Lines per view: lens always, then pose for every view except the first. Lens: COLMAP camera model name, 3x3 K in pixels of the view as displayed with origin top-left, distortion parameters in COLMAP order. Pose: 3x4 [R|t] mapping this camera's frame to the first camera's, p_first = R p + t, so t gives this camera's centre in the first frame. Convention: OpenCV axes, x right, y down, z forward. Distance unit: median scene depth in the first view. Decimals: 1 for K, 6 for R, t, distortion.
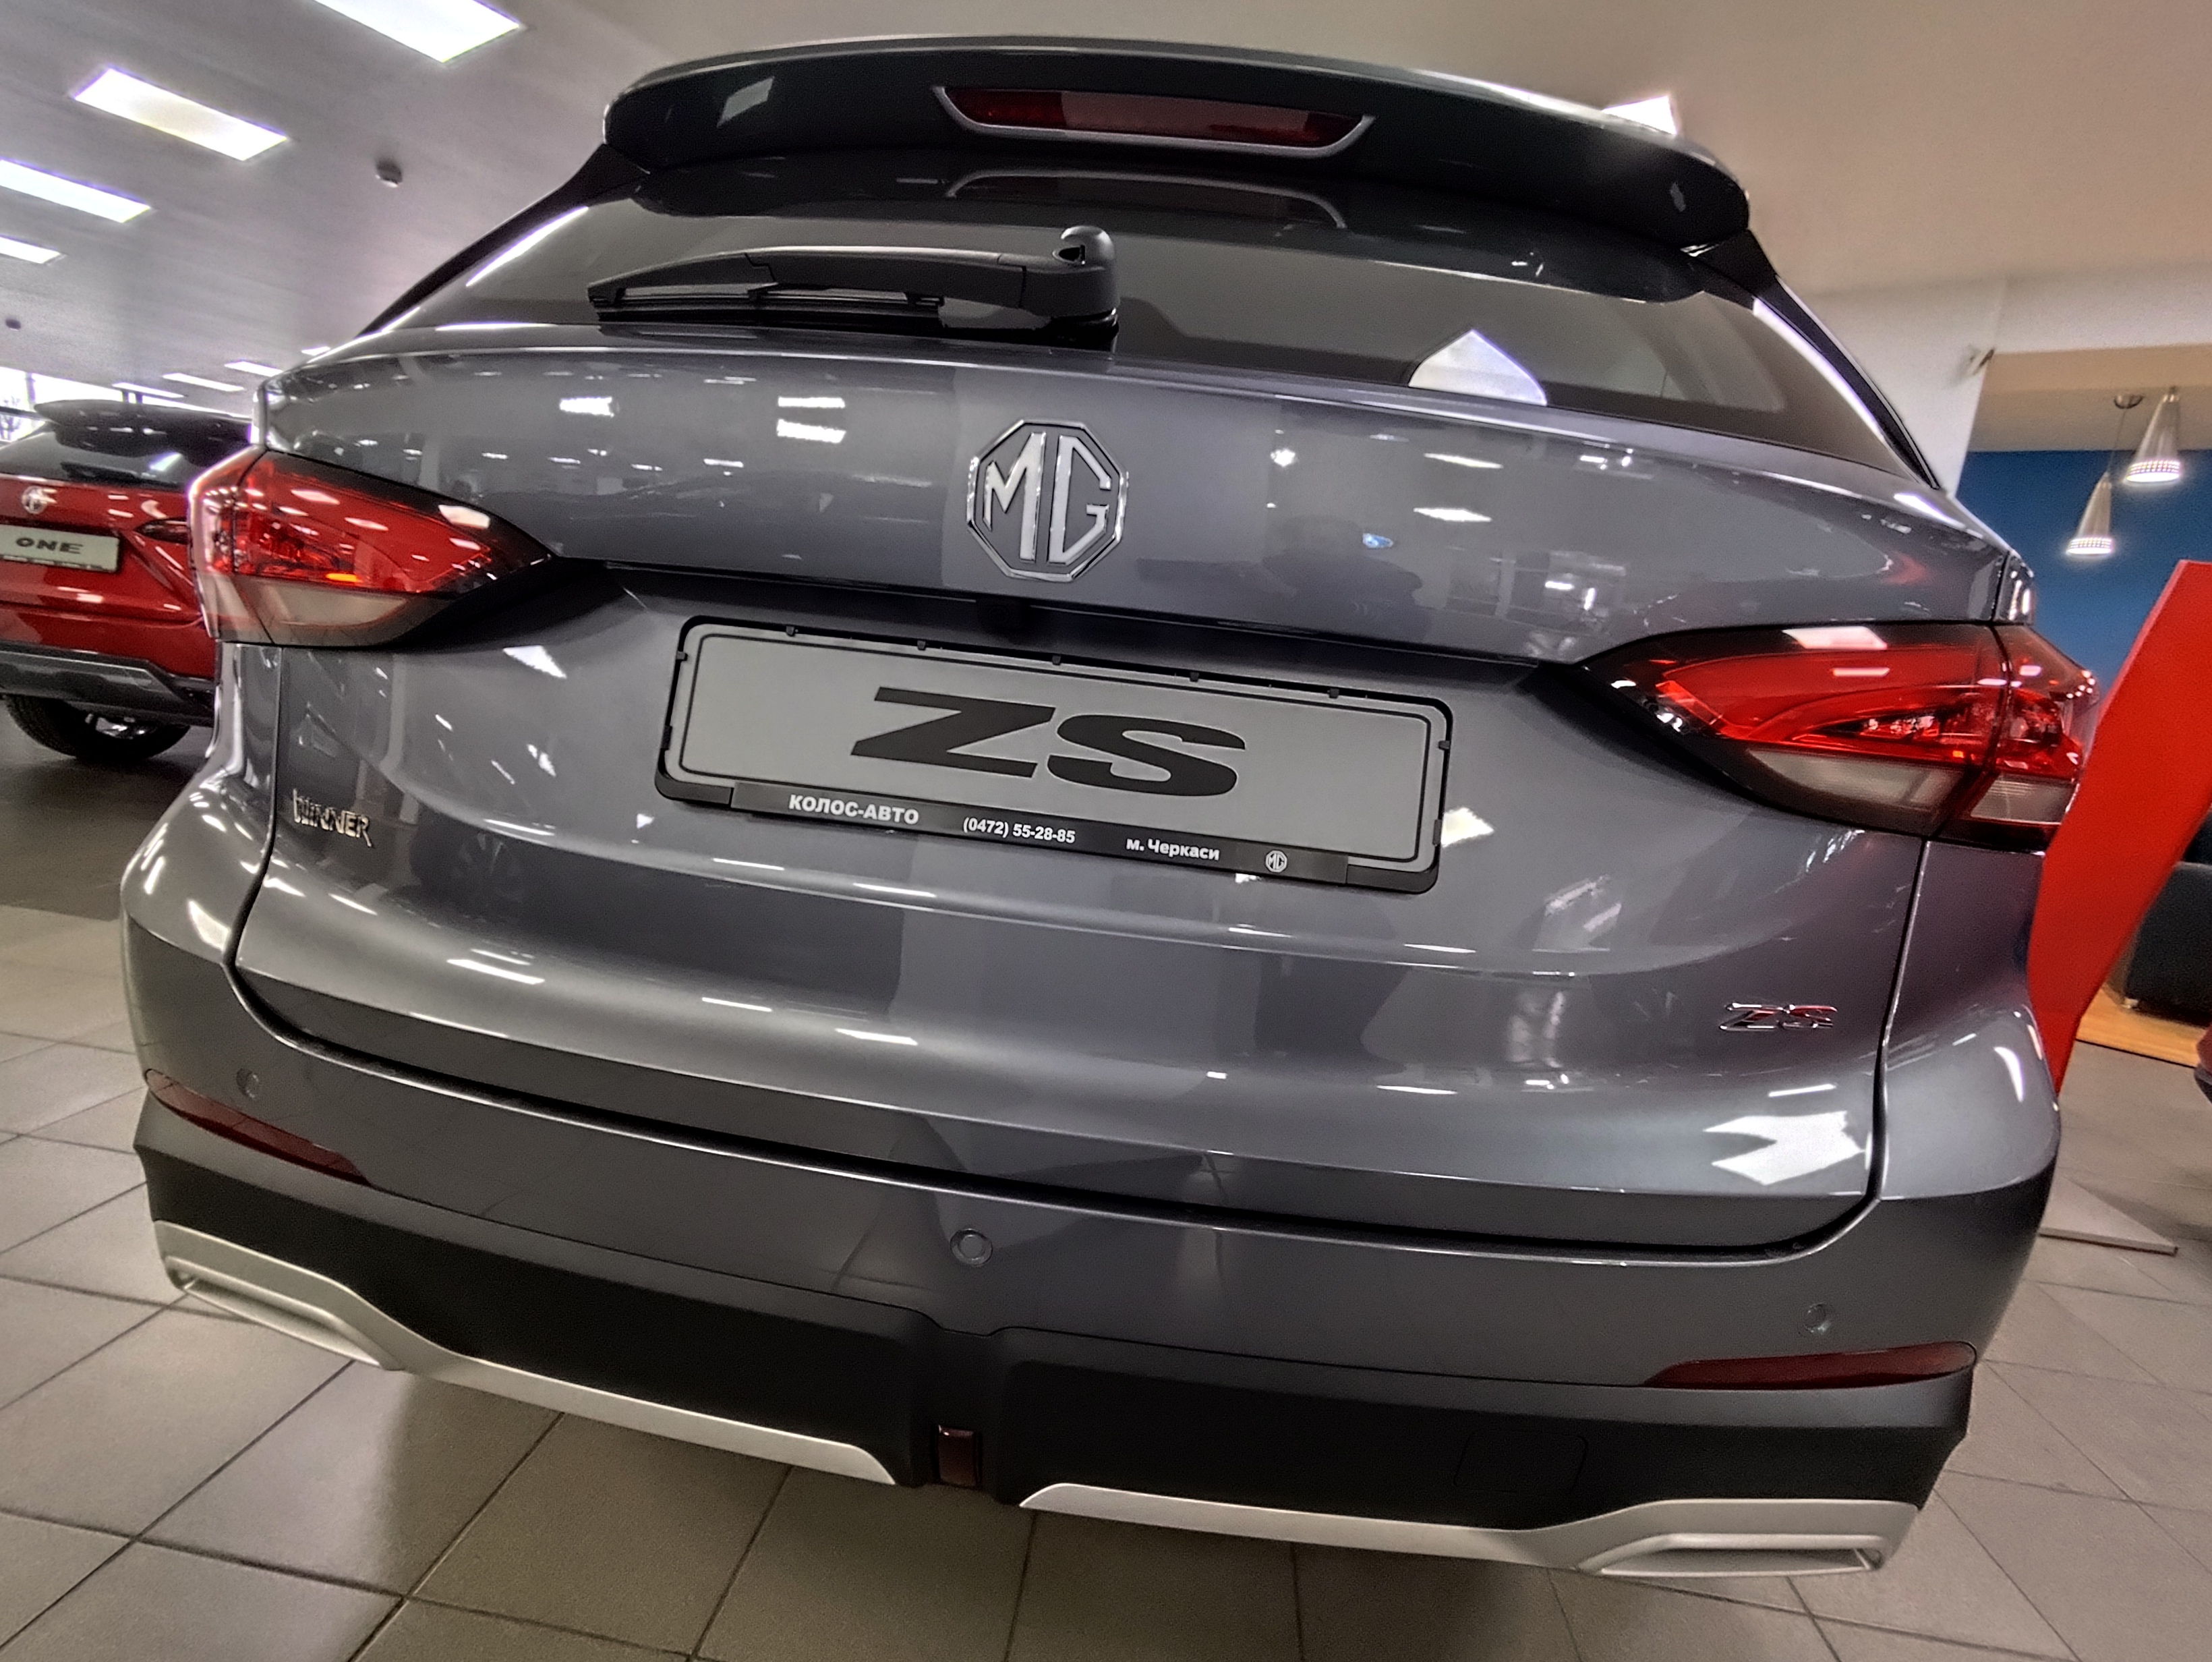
lens RADIAL K [[999.4, 0, 1096.4], [0, 999.4, 824.2], [0, 0, 1]] dist [0.005138, 0.001126]
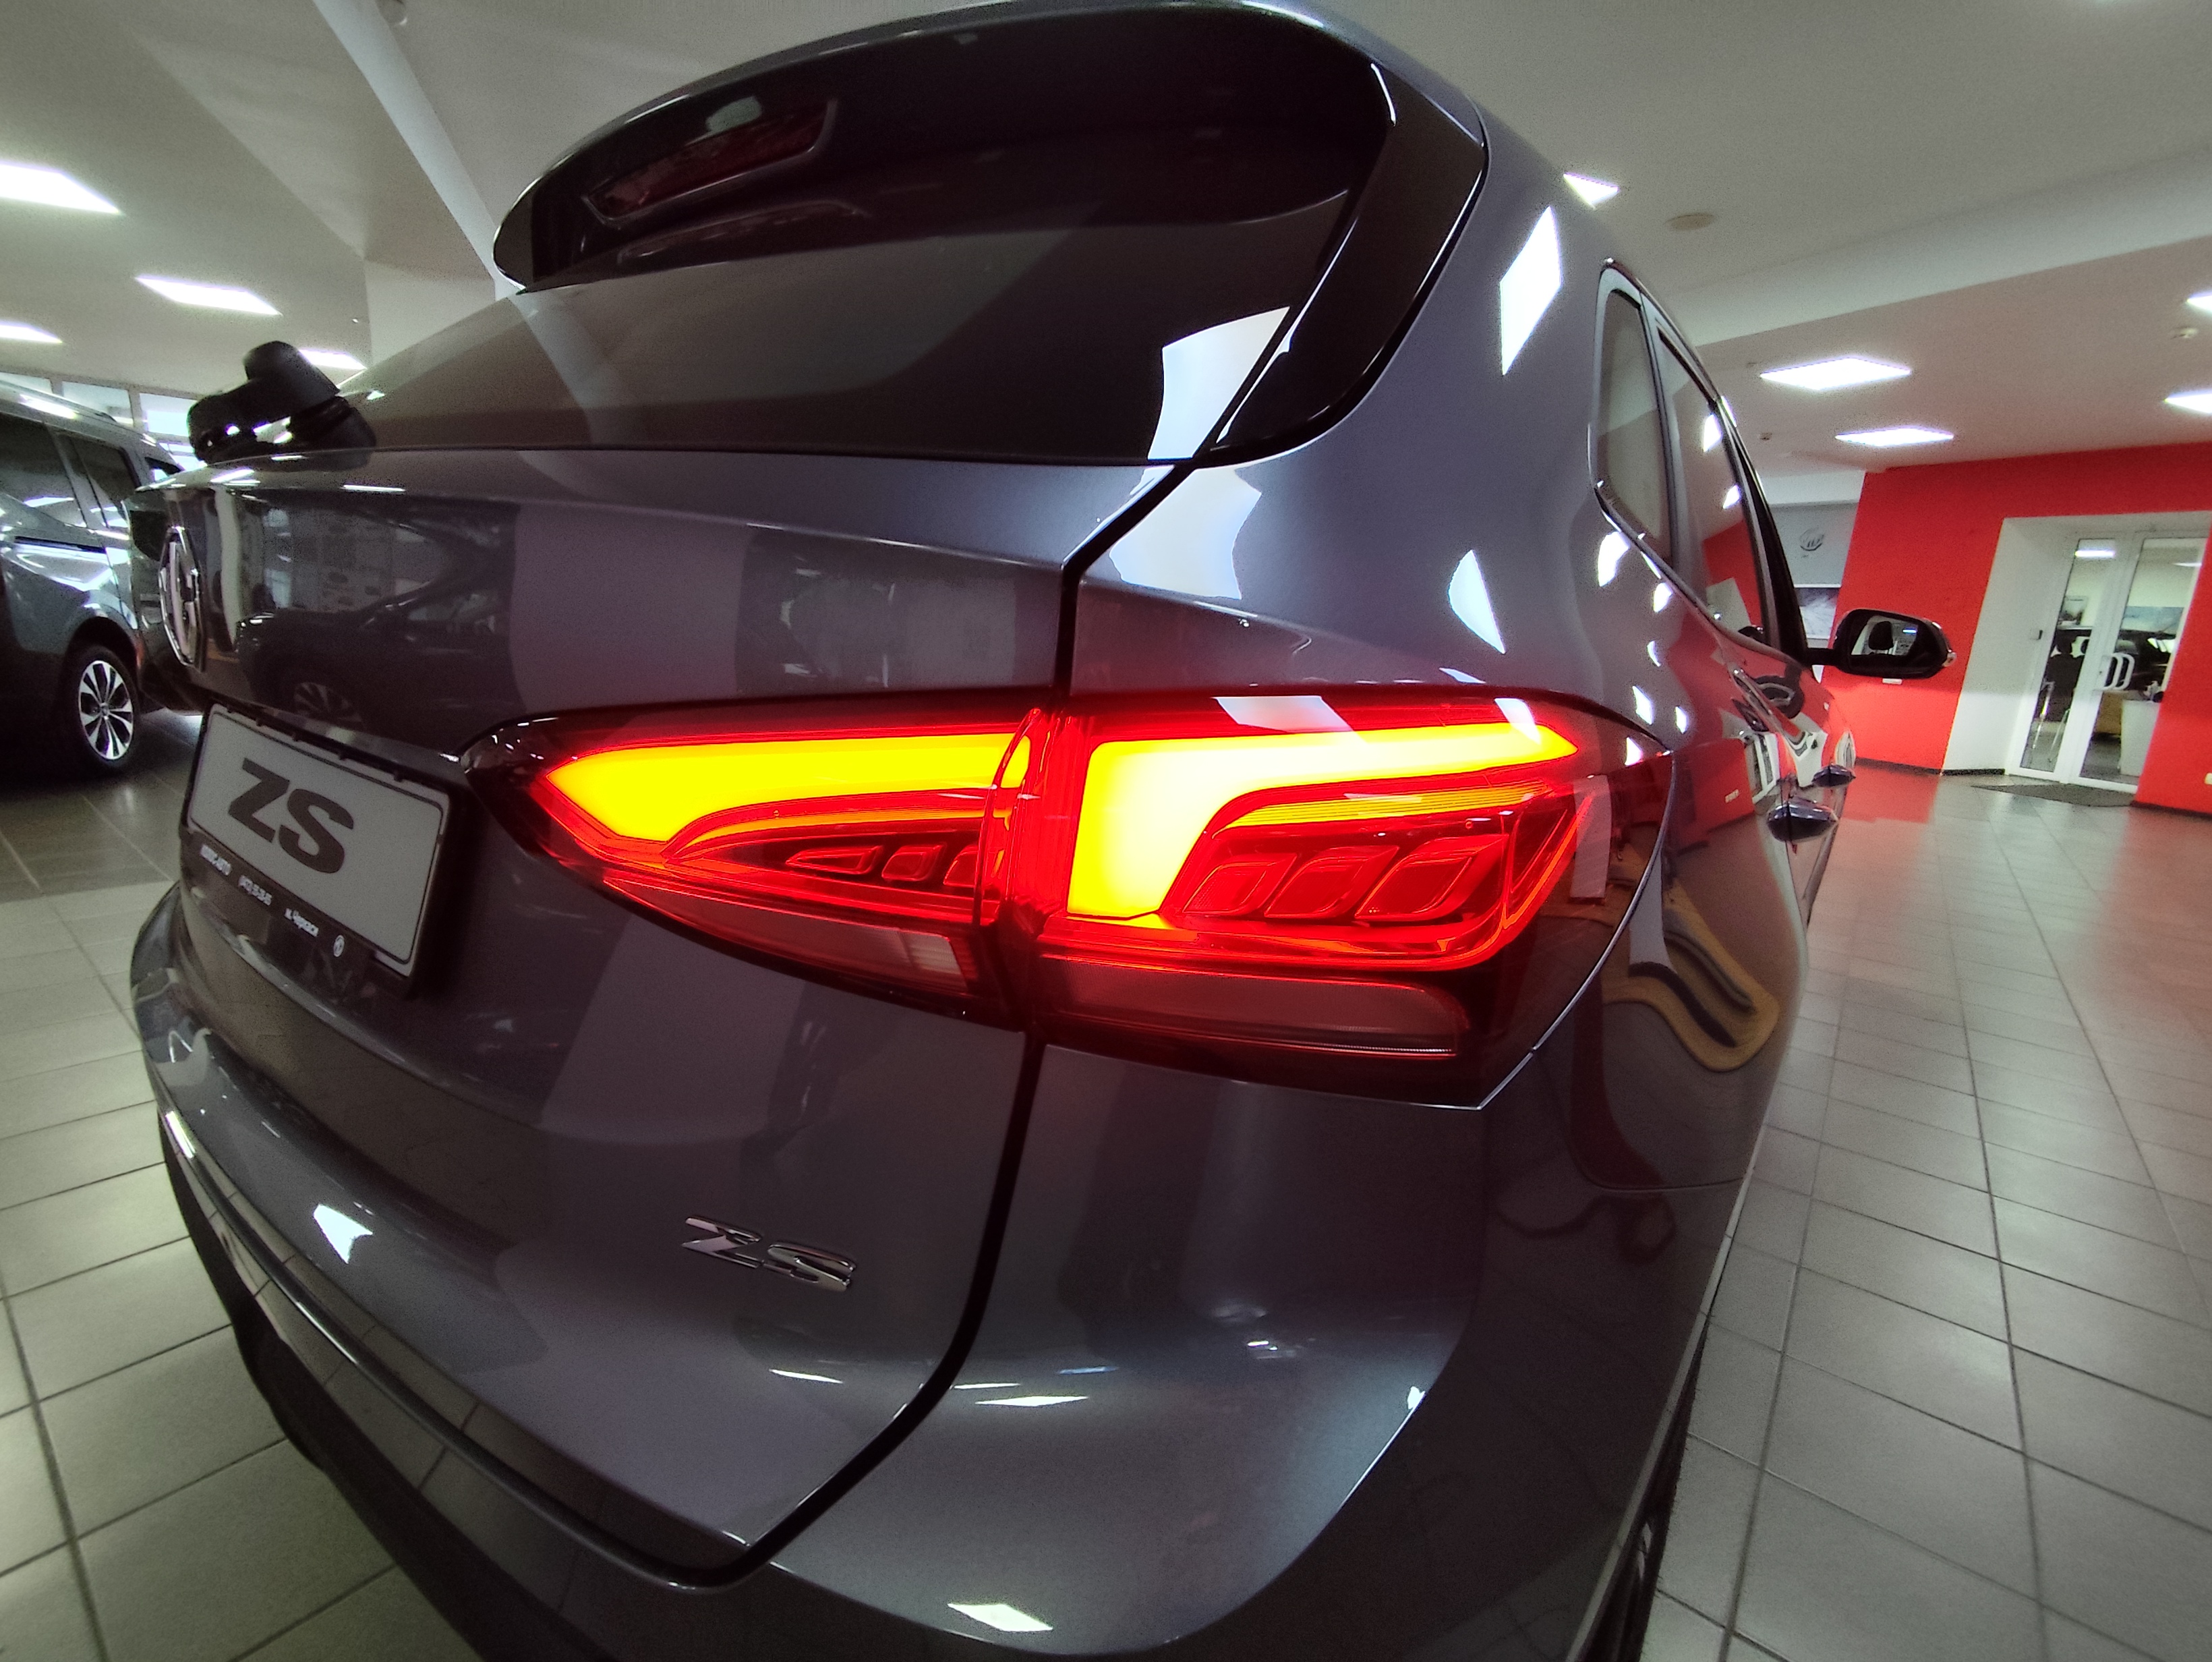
lens RADIAL K [[999.4, 0, 1086.4], [0, 999.4, 838.8], [0, 0, 1]] dist [0.005138, 0.001126]
pose [[0.843803, 0.064580, -0.532753, 1.287124], [-0.069463, 0.997525, 0.010901, -0.125249], [0.532138, 0.027809, 0.846201, 0.528639]]
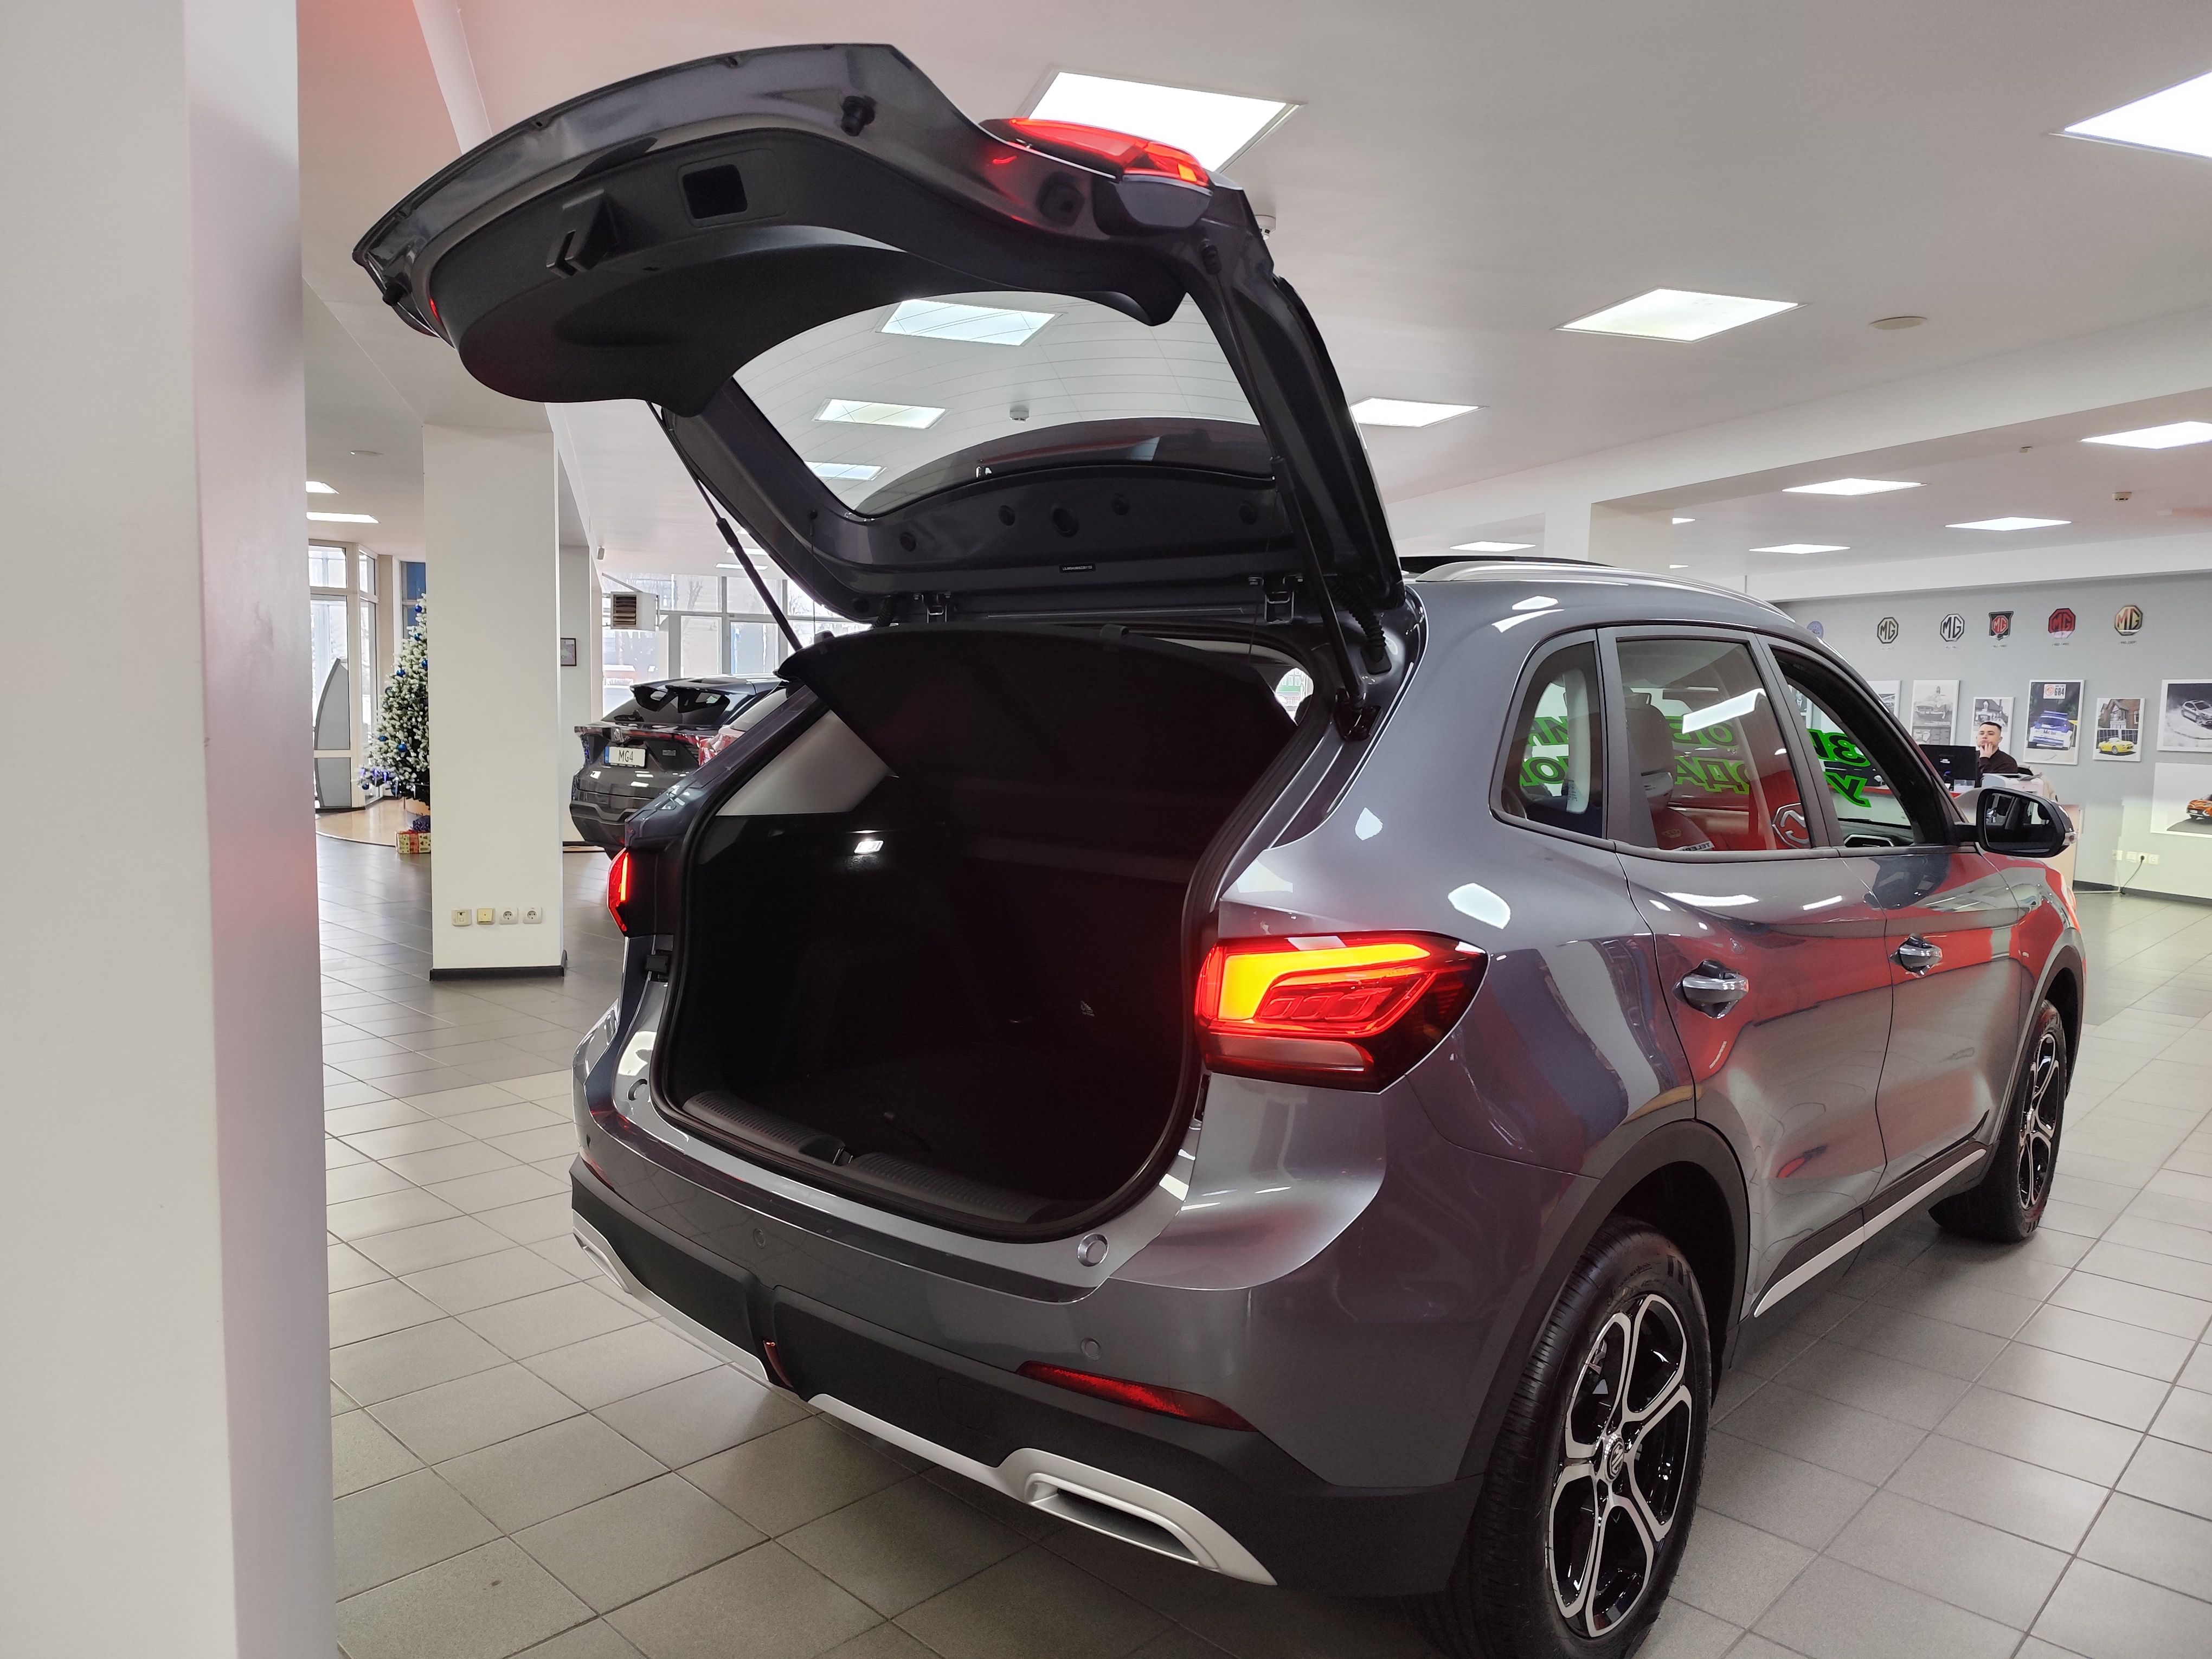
lens RADIAL K [[1533.3, 0, 1095.4], [0, 1533.3, 833.6], [0, 0, 1]] dist [0.007642, -0.020929]
pose [[0.787512, -0.037316, -0.615169, 2.406708], [-0.045533, 0.991914, -0.118458, -0.067093], [0.614615, 0.121298, 0.779445, -1.172105]]
